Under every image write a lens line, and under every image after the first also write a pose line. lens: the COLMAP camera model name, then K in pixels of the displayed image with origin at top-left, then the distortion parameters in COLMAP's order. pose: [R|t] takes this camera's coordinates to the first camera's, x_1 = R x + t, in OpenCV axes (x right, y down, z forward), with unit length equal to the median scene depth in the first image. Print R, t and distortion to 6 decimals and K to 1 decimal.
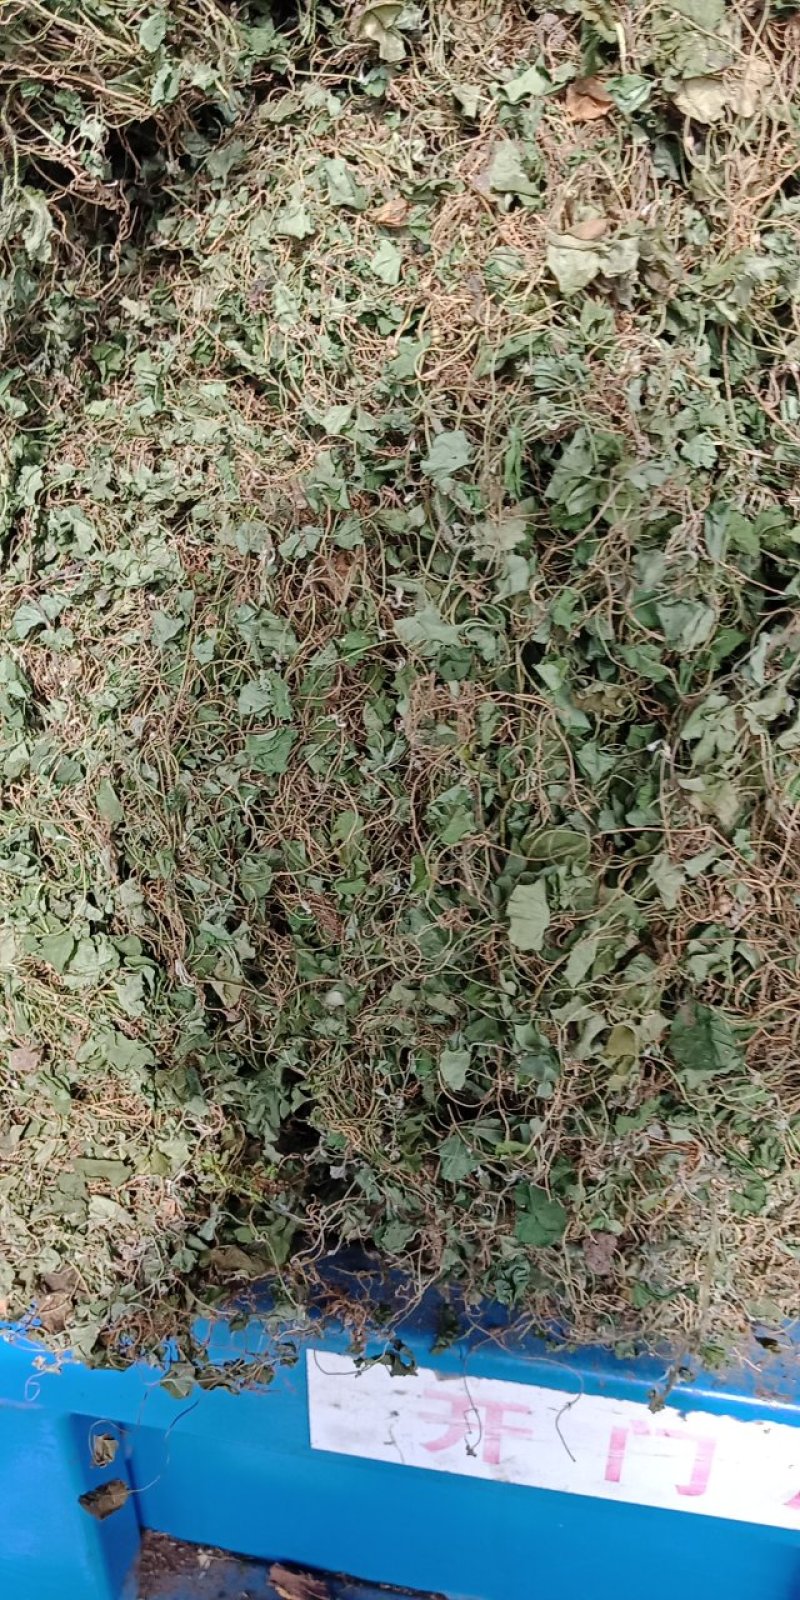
lens RADIAL K [[1885.3, 0, 402.4], [0, 1885.3, 824.7], [0, 0, 1]] dist [0.355760, -0.810206]
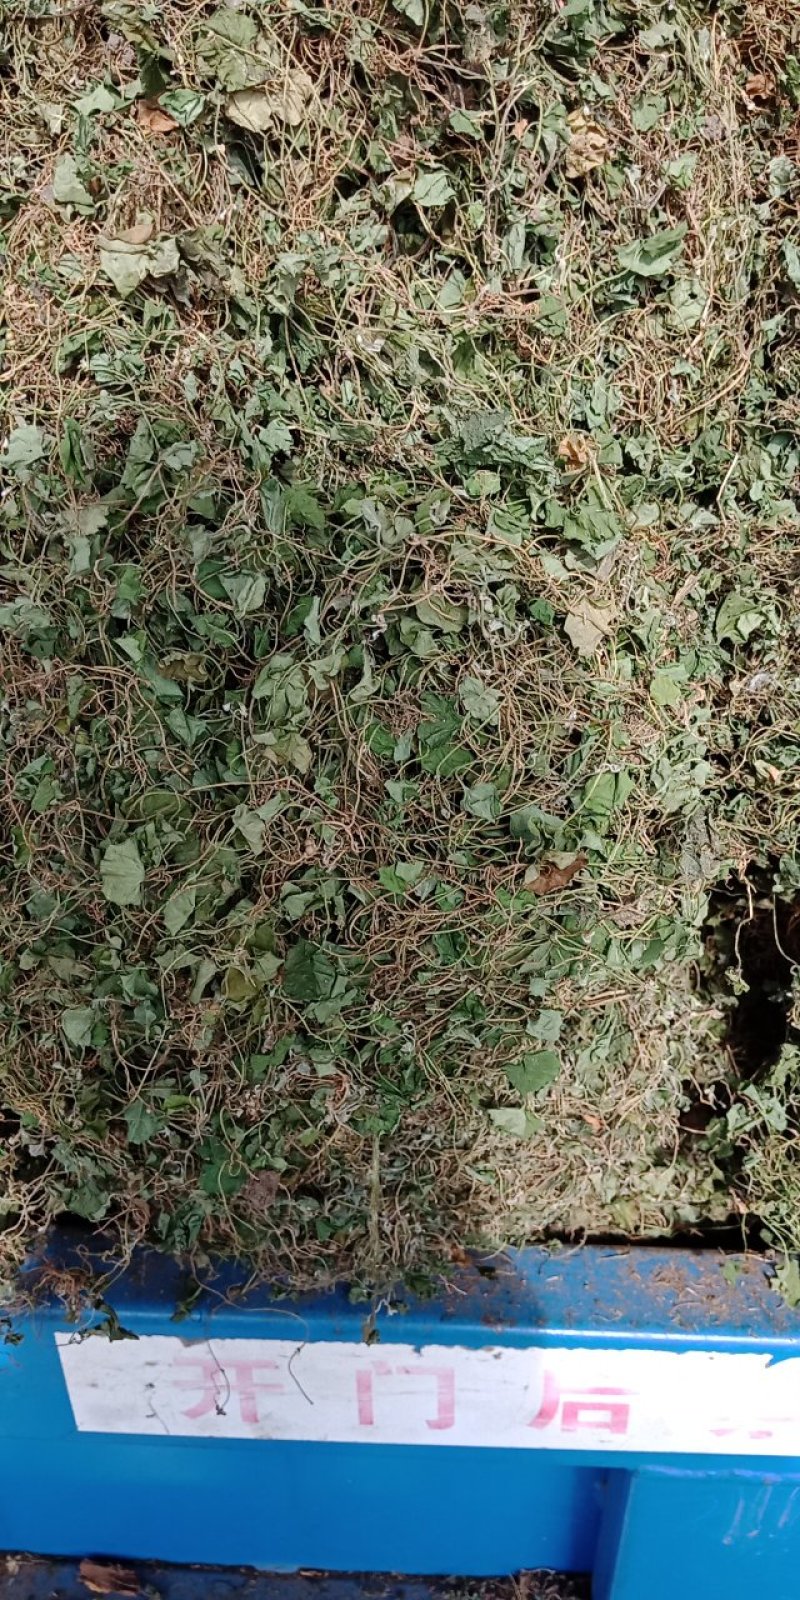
lens RADIAL K [[1888.1, 0, 419.4], [0, 1888.1, 820.7], [0, 0, 1]] dist [0.341890, -0.772491]
pose [[0.992829, -0.085536, 0.083516, 0.115033], [0.086178, 0.996271, -0.004104, 0.029822], [-0.082854, 0.011272, 0.996498, -0.069715]]
